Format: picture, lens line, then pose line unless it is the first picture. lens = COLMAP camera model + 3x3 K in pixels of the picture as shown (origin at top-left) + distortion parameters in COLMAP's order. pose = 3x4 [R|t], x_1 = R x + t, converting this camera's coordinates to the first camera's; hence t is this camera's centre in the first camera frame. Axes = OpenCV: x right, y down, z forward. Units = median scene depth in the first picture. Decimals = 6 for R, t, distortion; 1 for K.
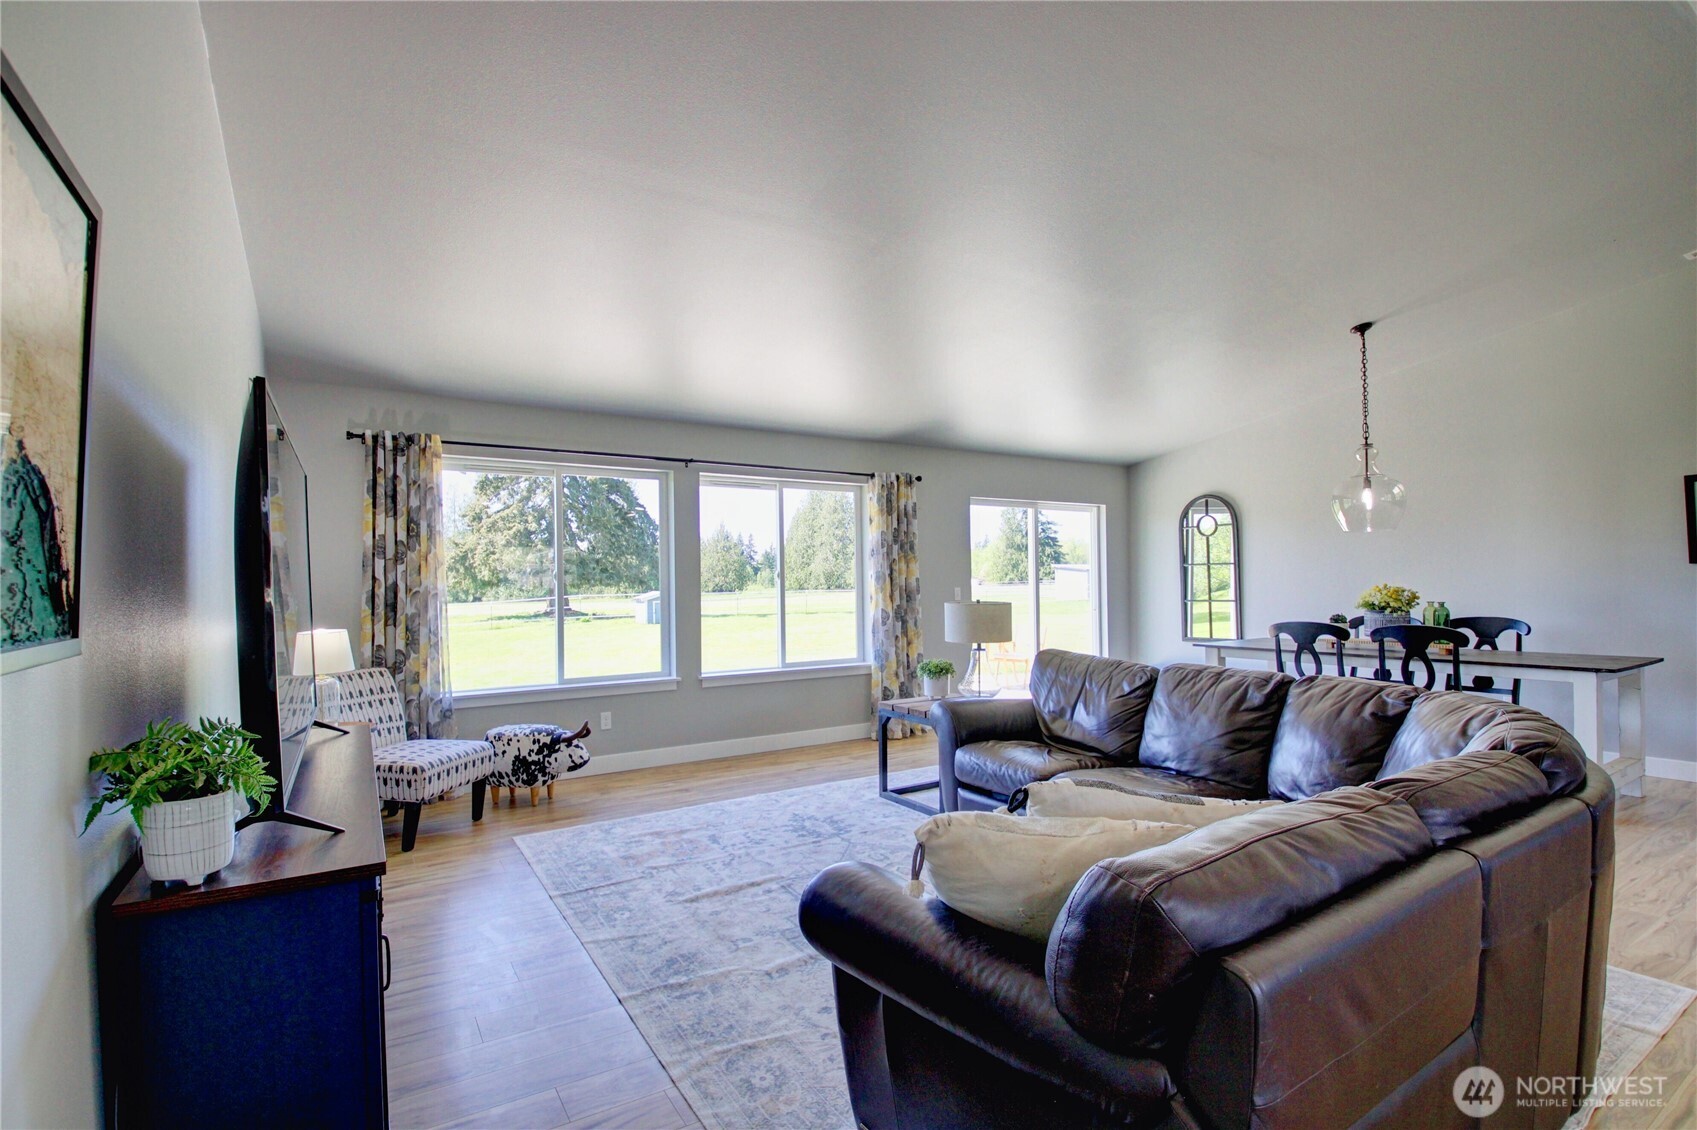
lens RADIAL K [[801.9, 0, 849.7], [0, 801.9, 573.9], [0, 0, 1]] dist [-0.014070, -0.004926]
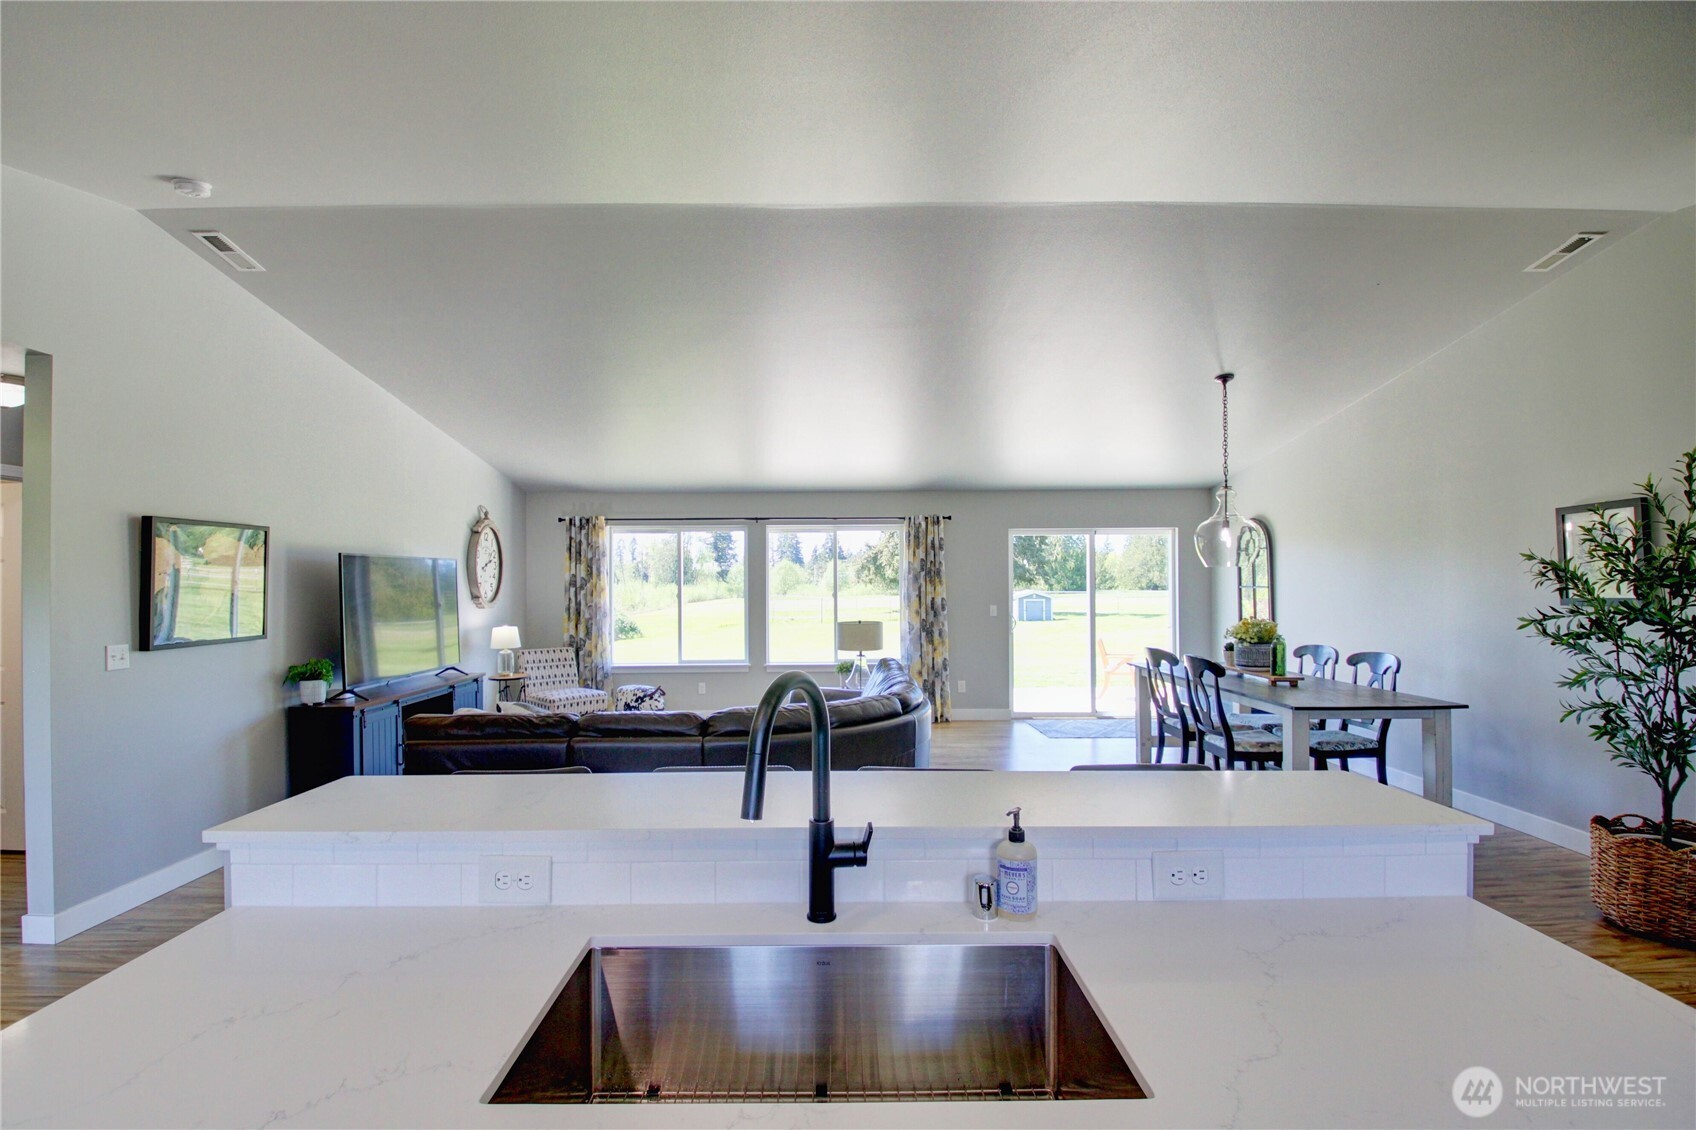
lens RADIAL K [[801.4, 0, 840.8], [0, 801.4, 574.1], [0, 0, 1]] dist [-0.014070, -0.004926]
pose [[0.848311, 0.001750, -0.529496, 0.632156], [0.002736, 0.999967, 0.007689, -0.043564], [0.529492, -0.007971, 0.848278, -0.155796]]
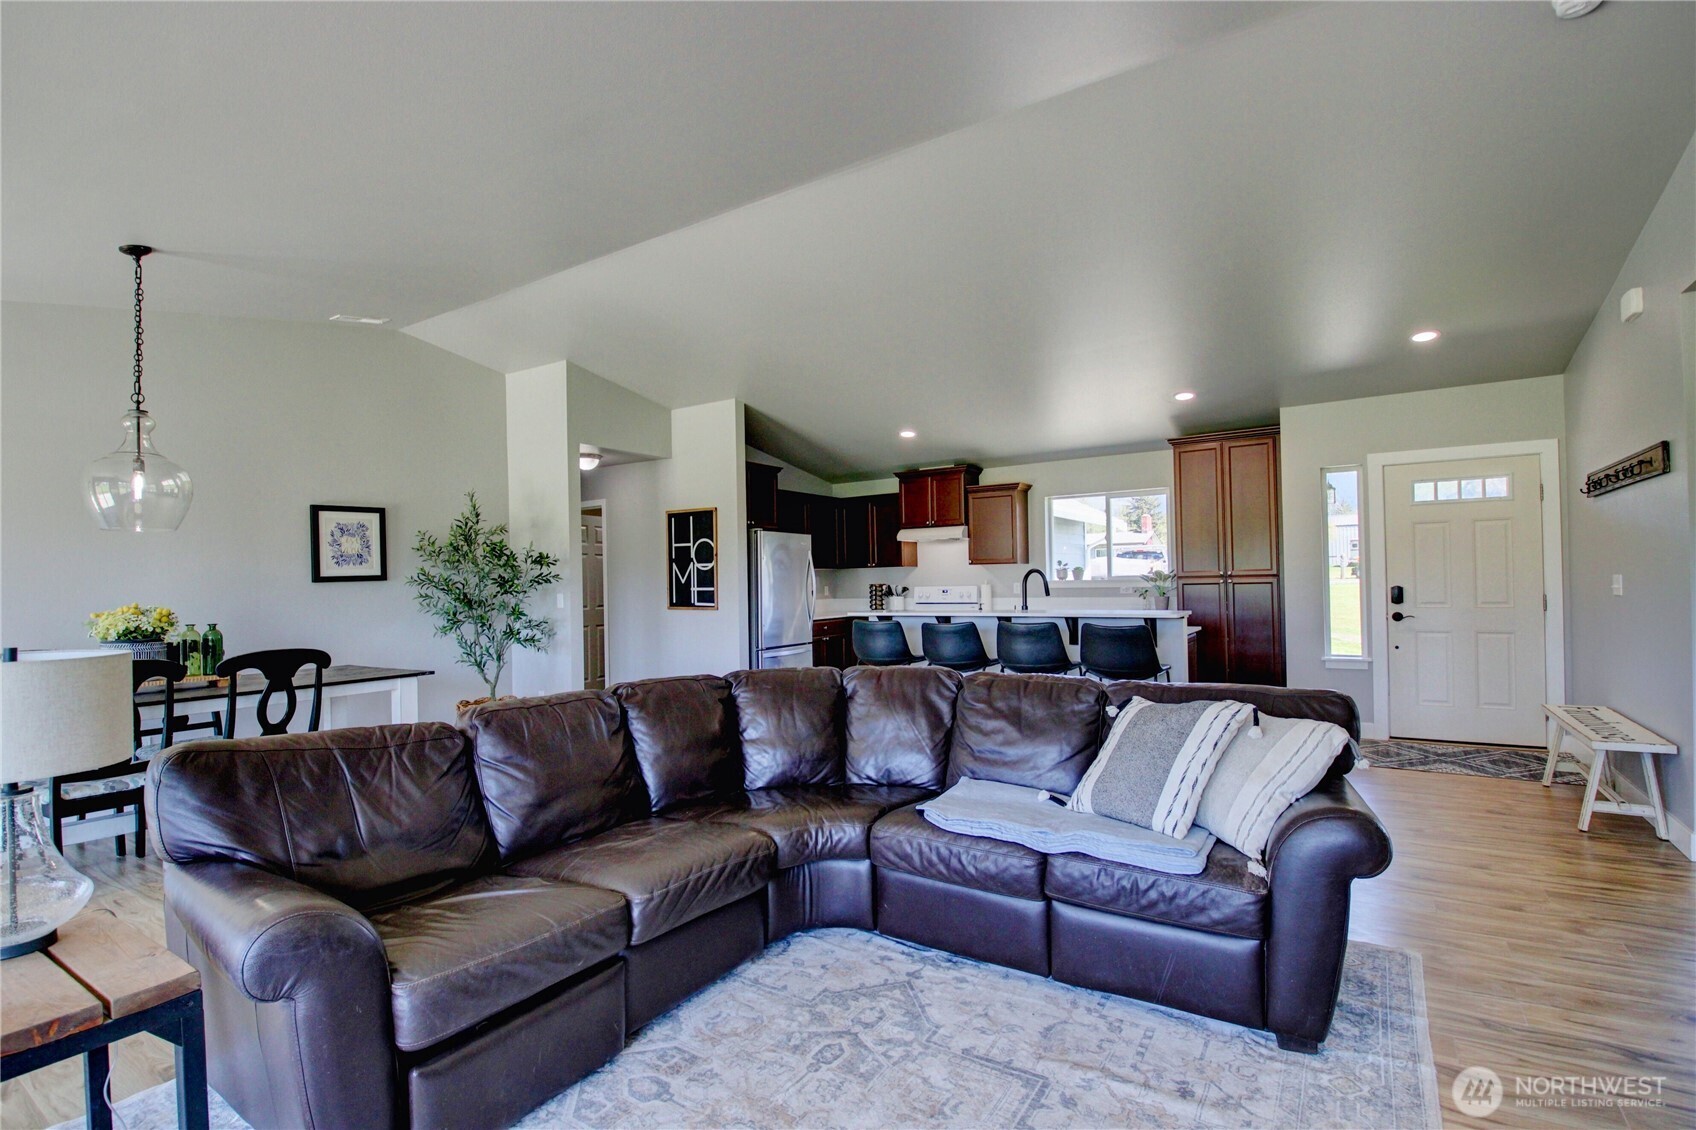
lens RADIAL K [[801.4, 0, 839.8], [0, 801.4, 572.8], [0, 0, 1]] dist [-0.014070, -0.004926]
pose [[-0.411906, 0.031186, 0.910693, -0.213637], [0.012193, 0.999513, -0.028713, 0.010884], [-0.911145, -0.000723, -0.412085, 0.579894]]
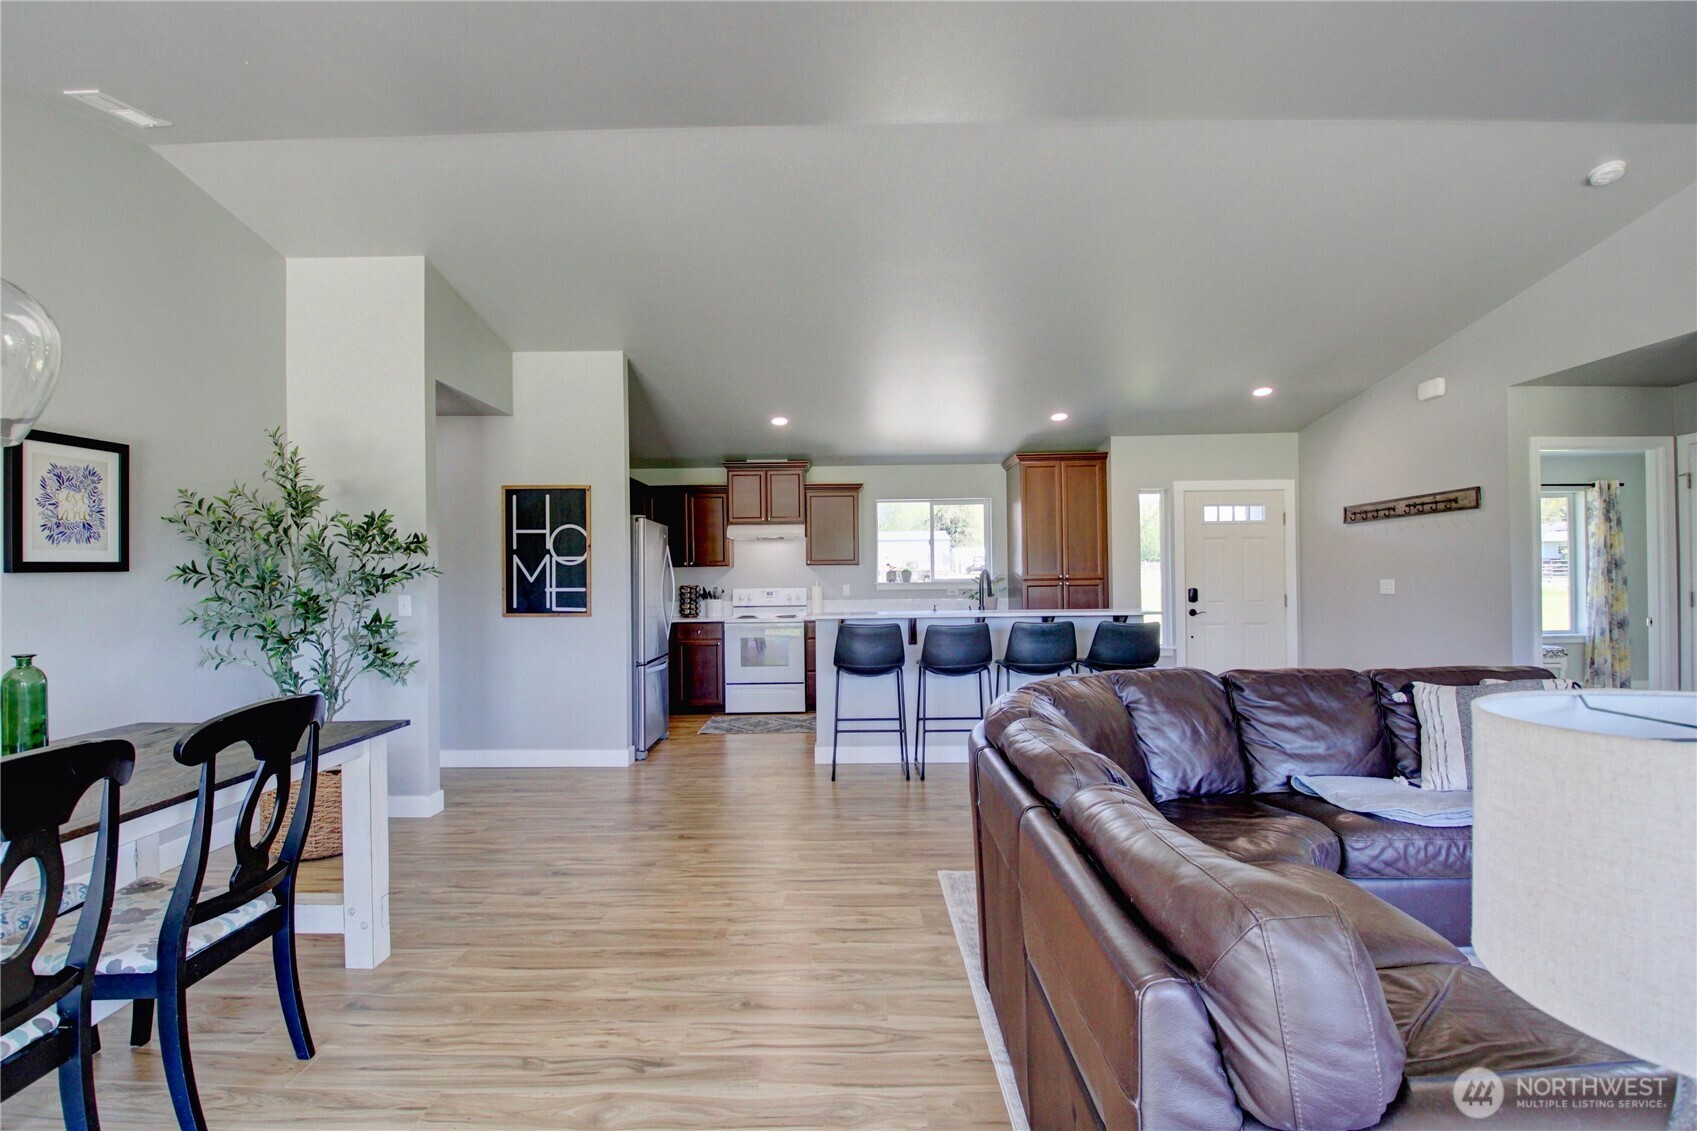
lens RADIAL K [[801.9, 0, 838.6], [0, 801.9, 568.2], [0, 0, 1]] dist [-0.014070, -0.004926]
pose [[-0.837134, 0.030528, 0.546145, 0.159256], [0.014910, 0.999344, -0.033007, 0.009134], [-0.546795, -0.019488, -0.837040, 0.858173]]
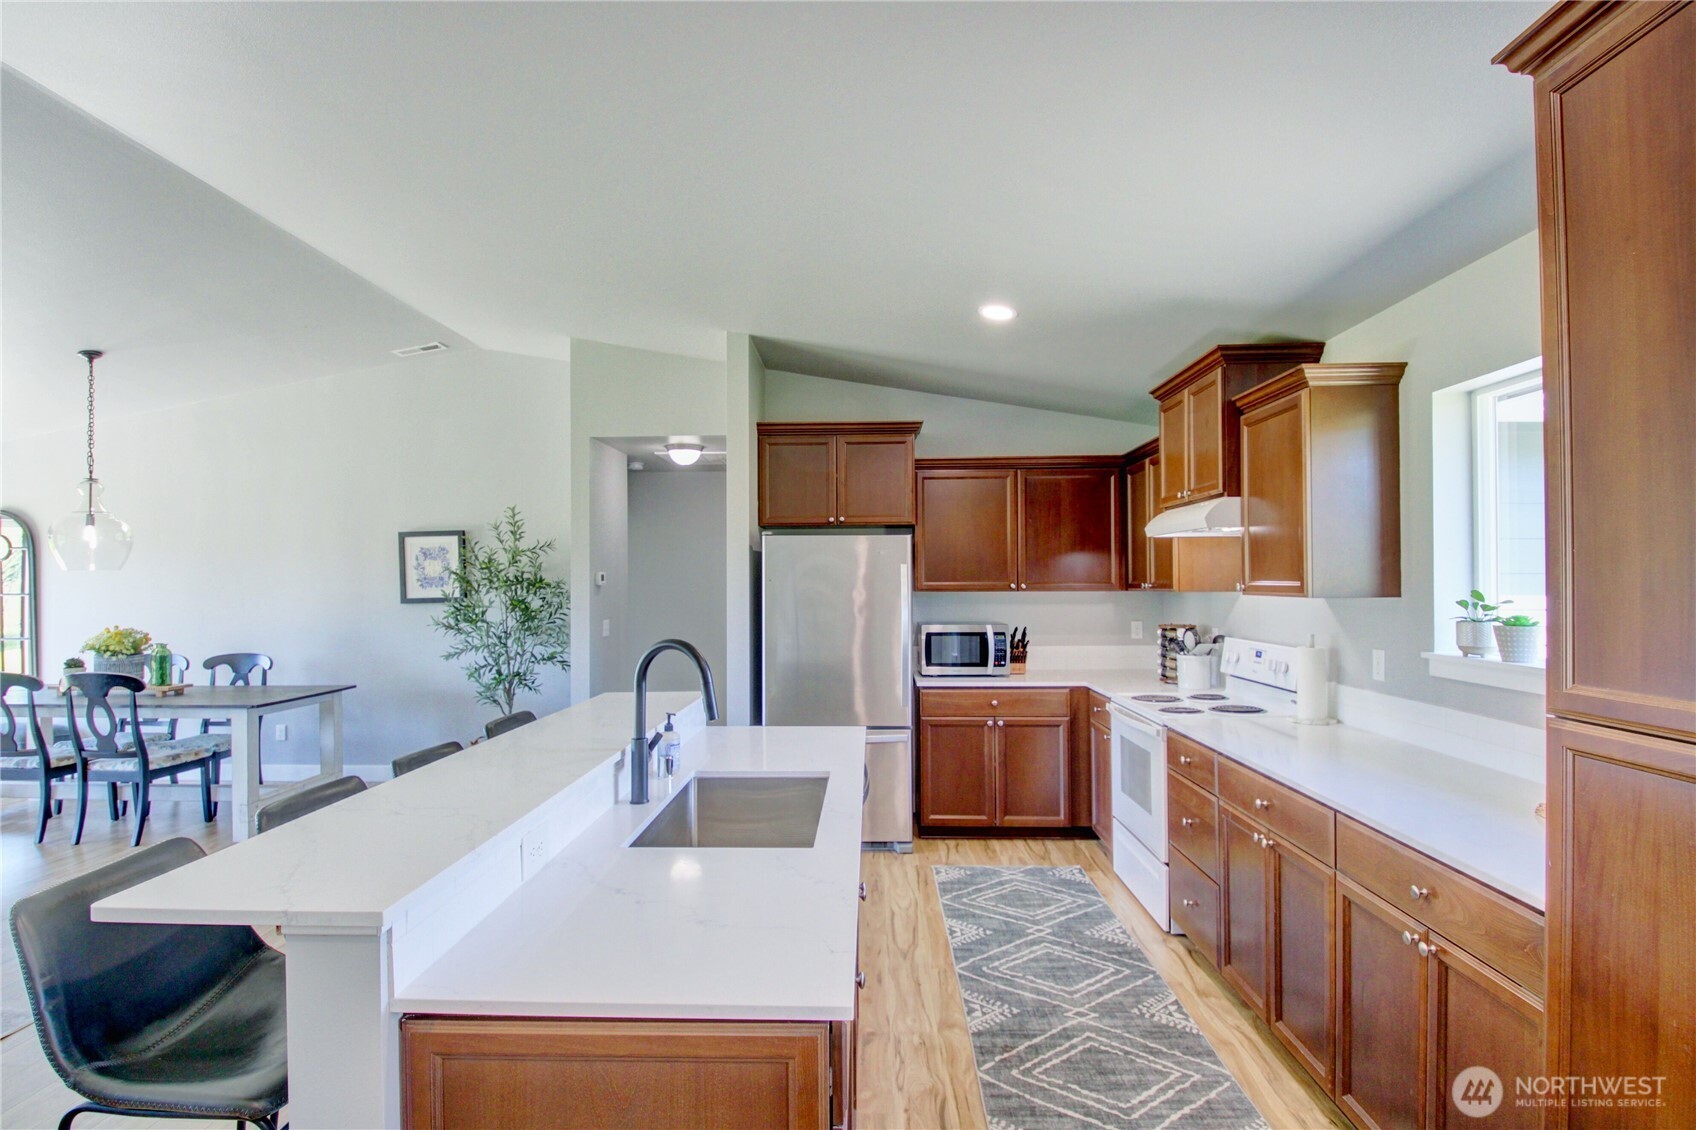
lens RADIAL K [[866.9, 0, 842.6], [0, 866.9, 574.0], [0, 0, 1]] dist [-0.019400, -0.000712]
pose [[0.574029, 0.013928, 0.818716, 0.271221], [-0.012033, 0.999891, -0.008573, -0.042236], [-0.818746, -0.004931, 0.574134, -0.251531]]
